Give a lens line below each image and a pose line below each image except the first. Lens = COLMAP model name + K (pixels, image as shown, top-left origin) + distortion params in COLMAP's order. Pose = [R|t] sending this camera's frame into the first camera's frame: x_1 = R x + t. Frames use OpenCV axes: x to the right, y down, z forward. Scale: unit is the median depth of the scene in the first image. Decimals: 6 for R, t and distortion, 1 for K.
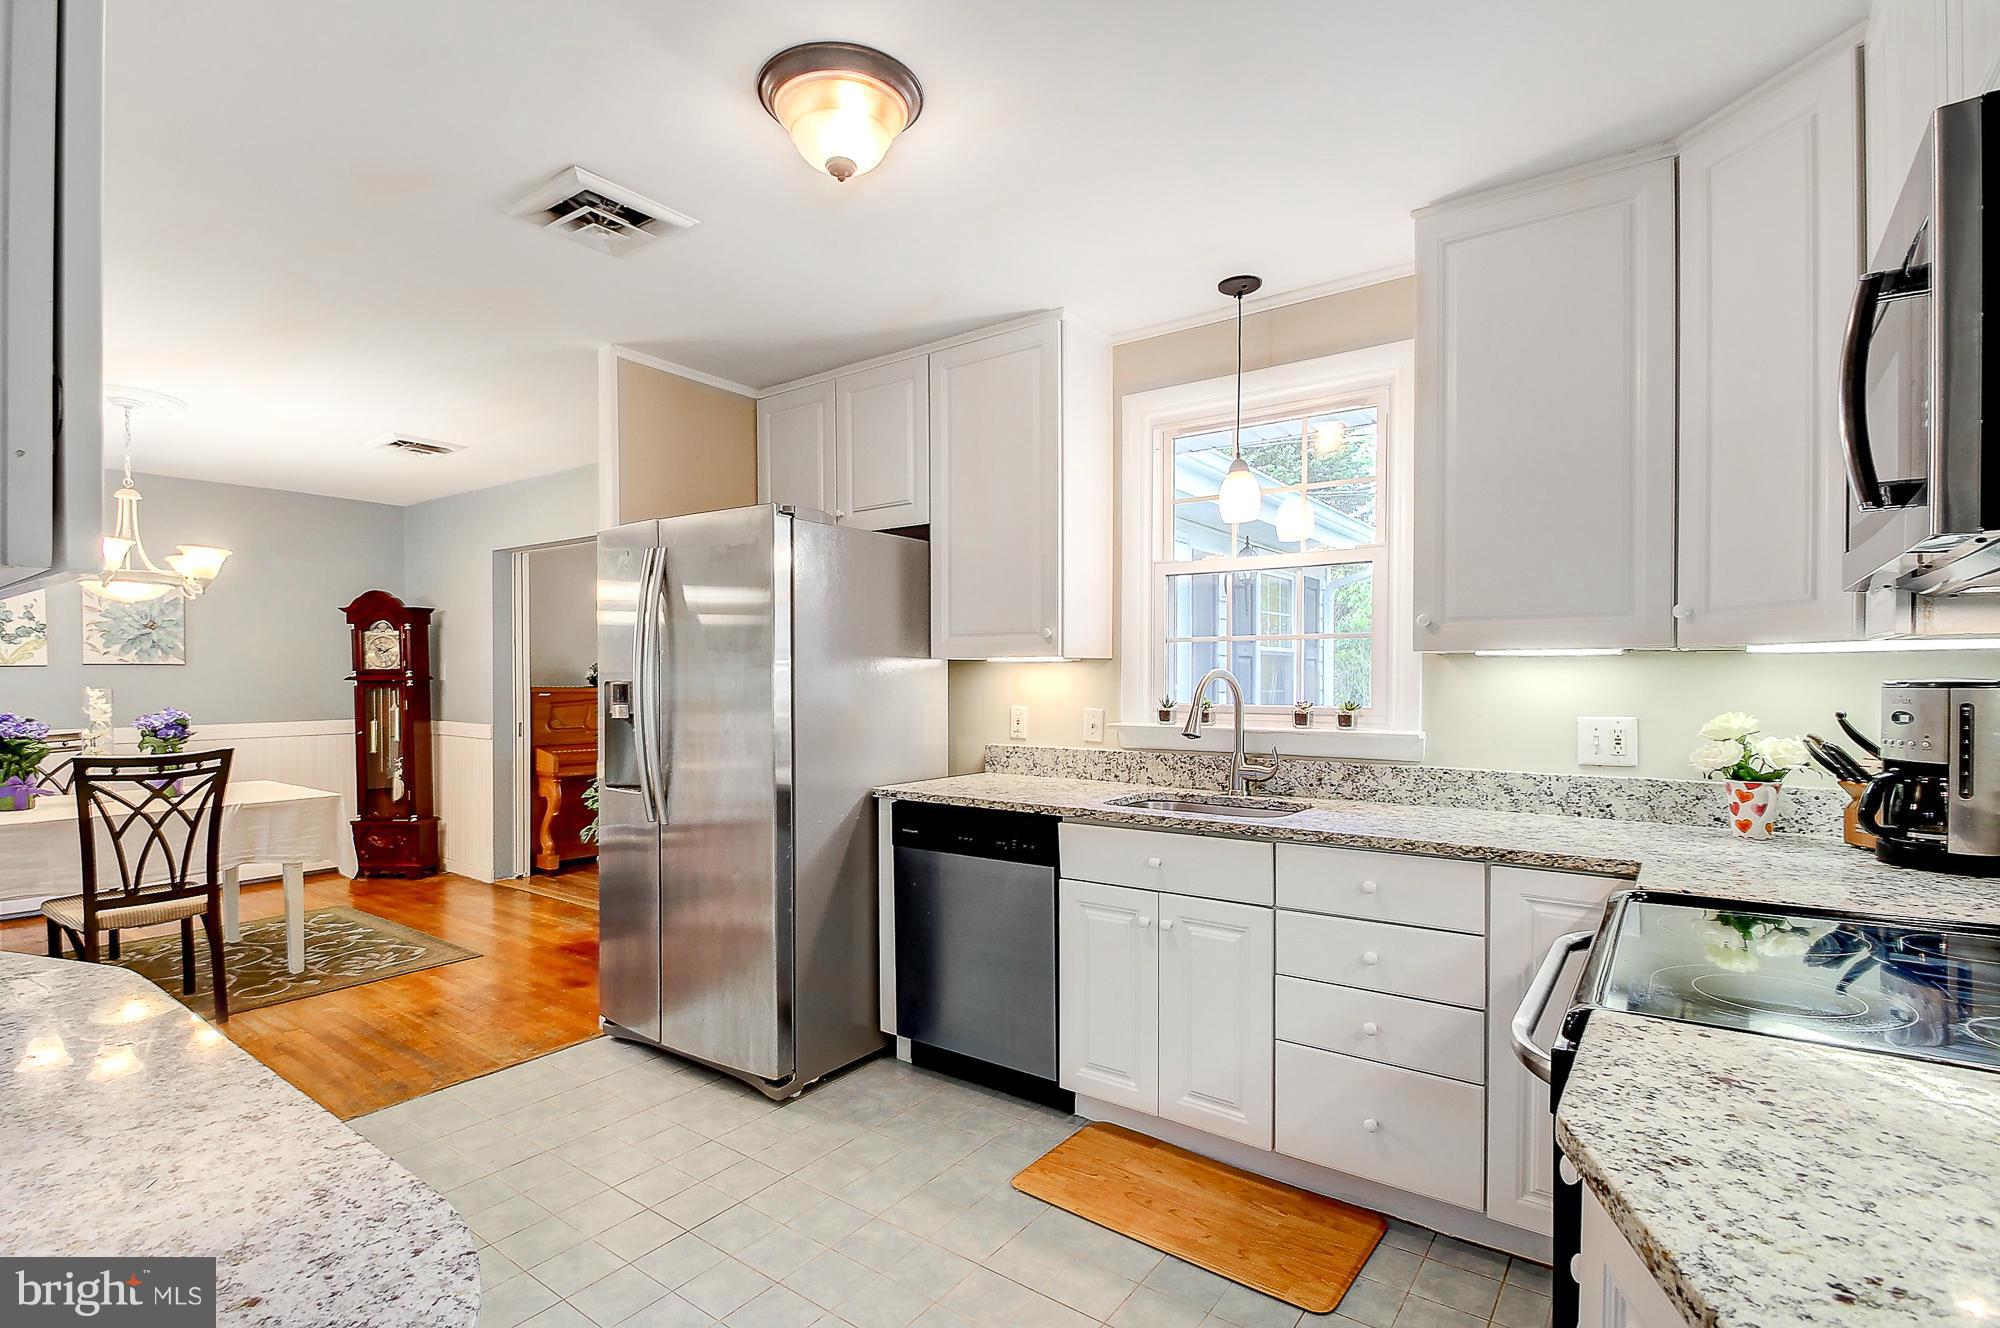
lens RADIAL K [[963.2, 0, 929.6], [0, 963.2, 682.2], [0, 0, 1]] dist [0.003732, -0.004259]
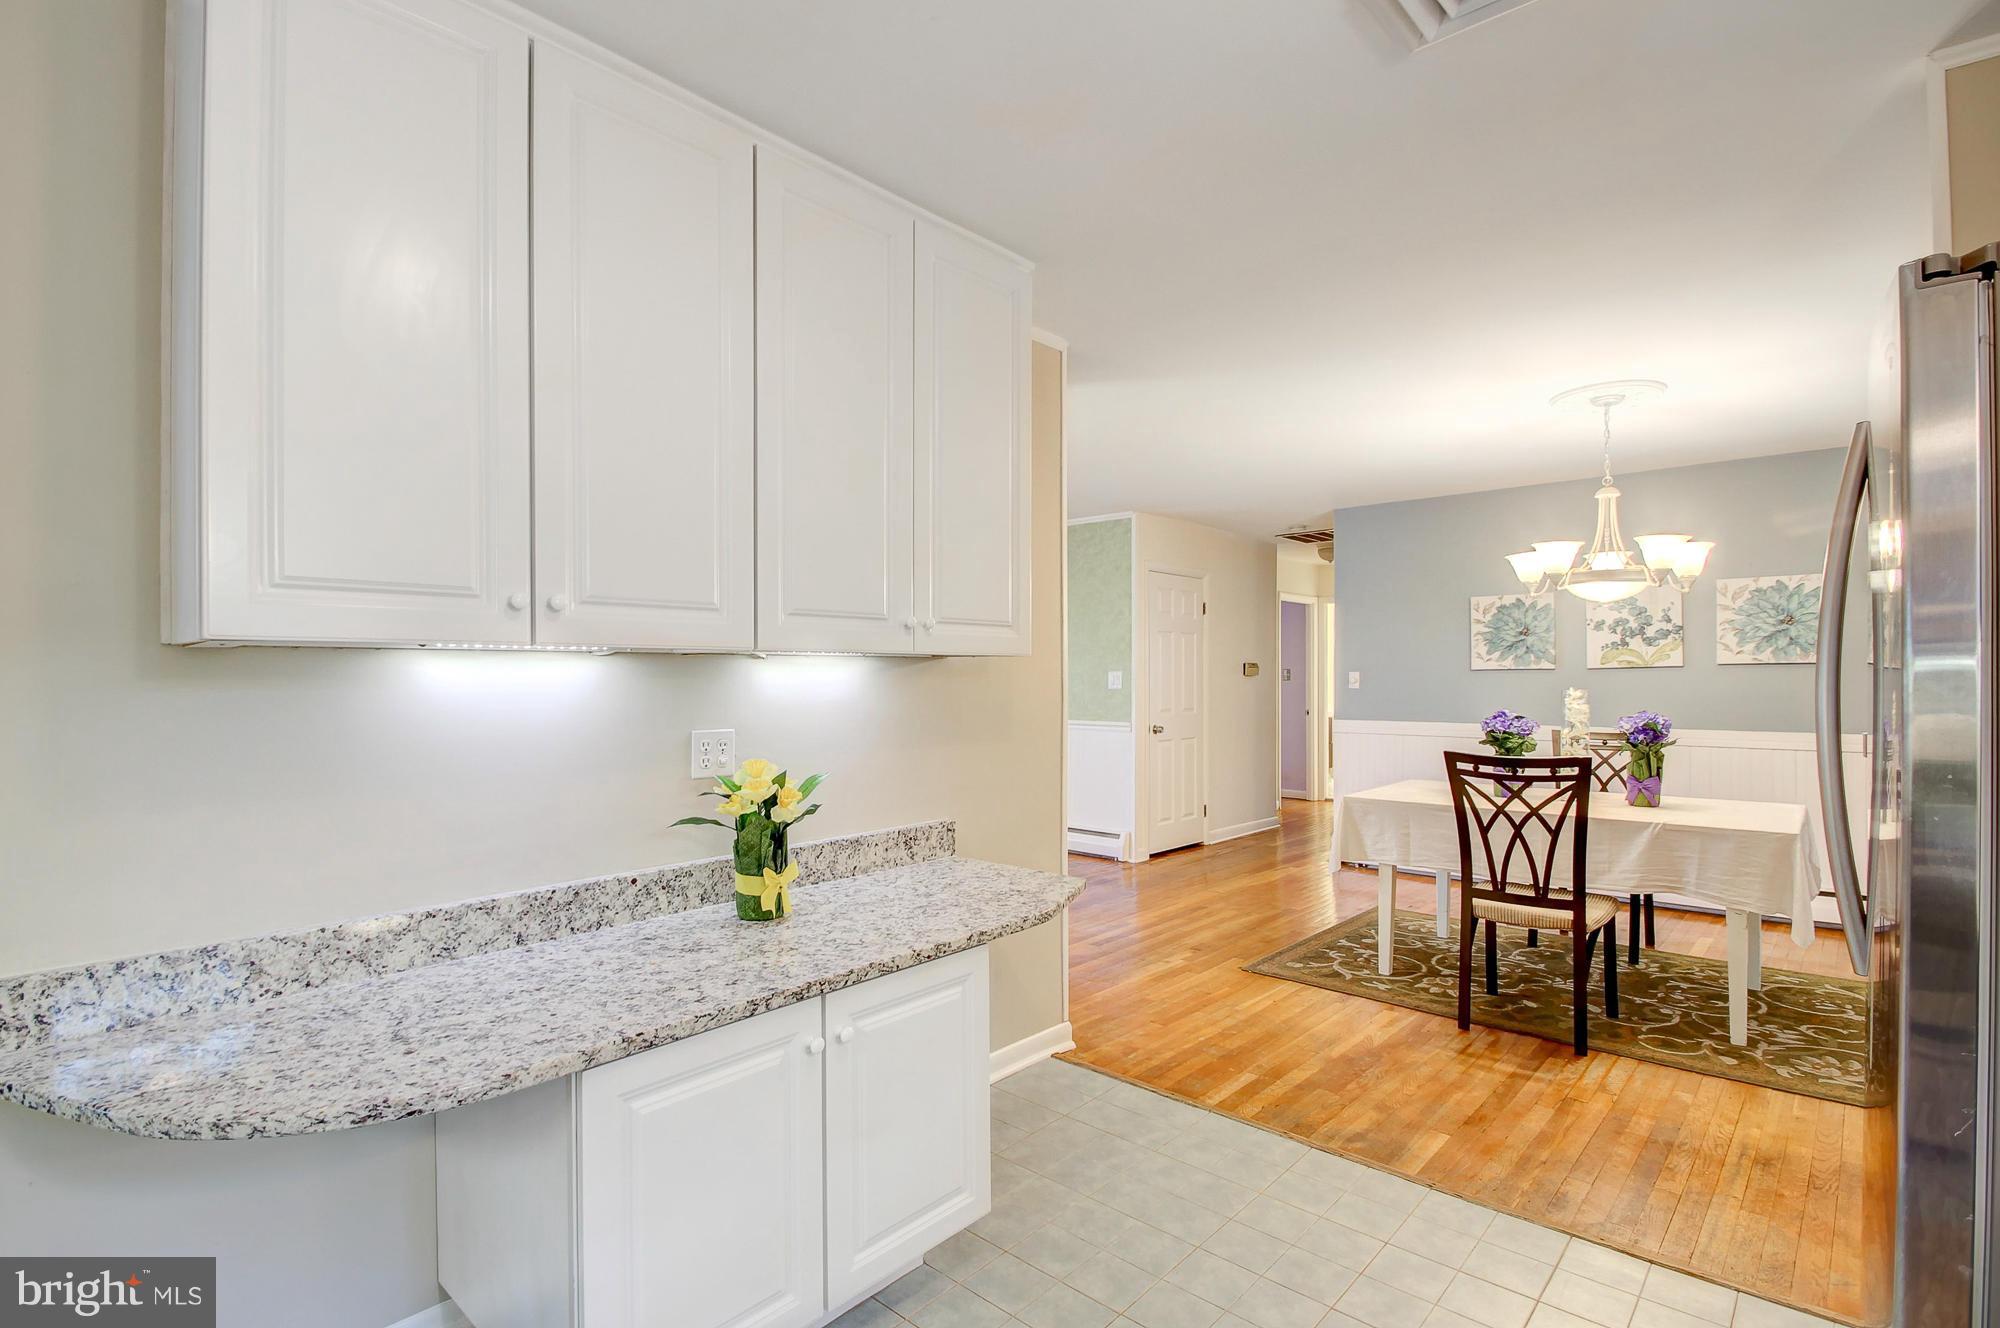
lens RADIAL K [[963.2, 0, 993.3], [0, 963.2, 667.5], [0, 0, 1]] dist [0.003732, -0.004259]
pose [[-0.053570, -0.010400, -0.998510, 0.229375], [-0.003667, 0.999941, -0.010218, -0.004587], [0.998557, 0.003115, -0.053605, 0.515870]]
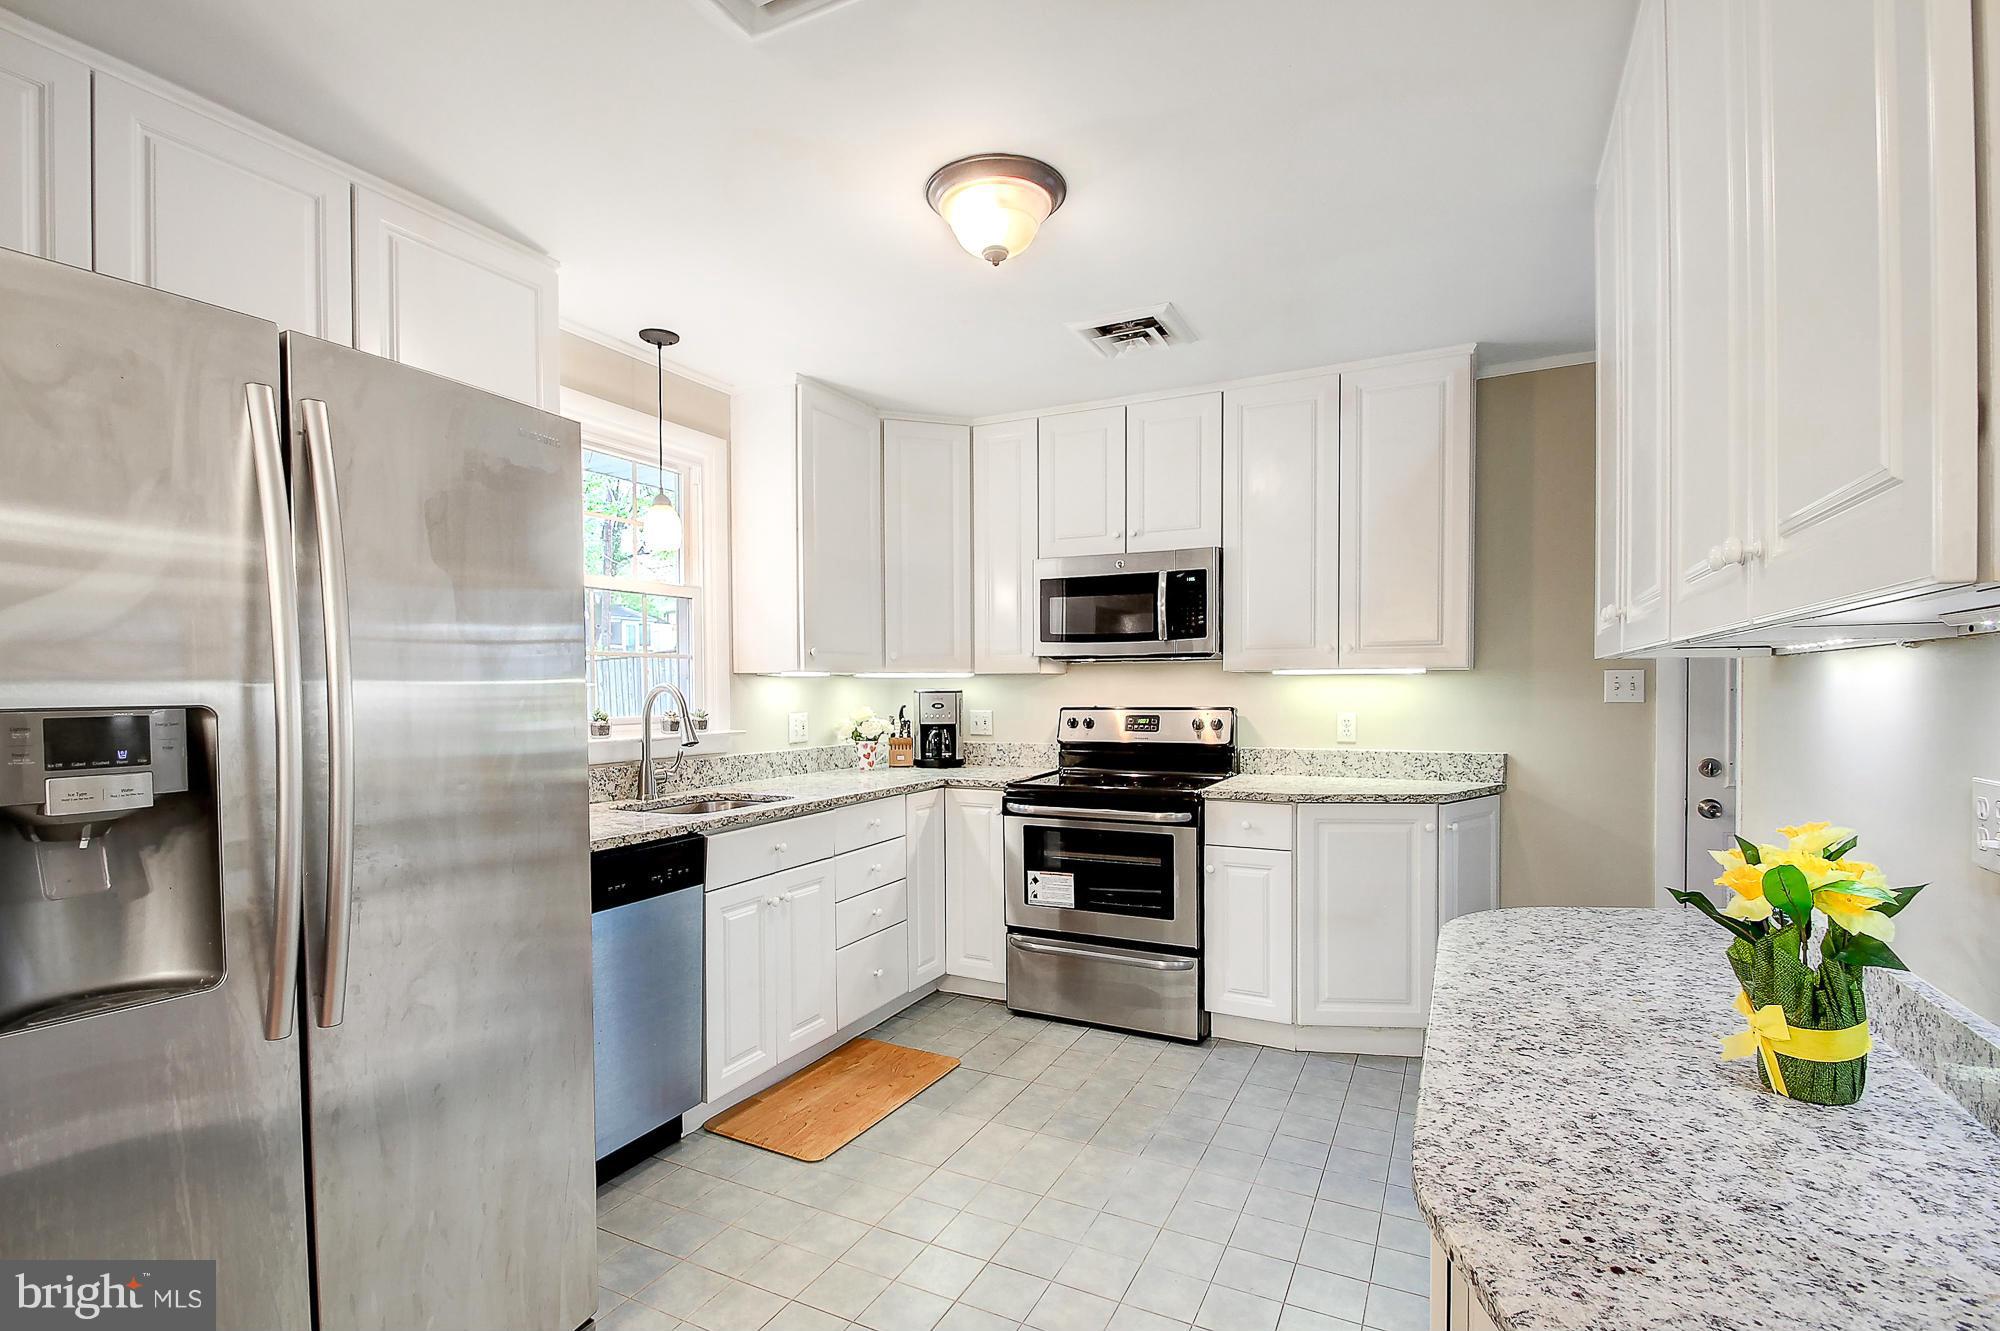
lens RADIAL K [[963.2, 0, 997.9], [0, 963.2, 681.9], [0, 0, 1]] dist [0.003732, -0.004259]
pose [[-0.220212, 0.006878, 0.975428, -0.700993], [0.011896, 0.999920, -0.004366, -0.005259], [-0.975380, 0.010642, -0.220276, 0.714477]]
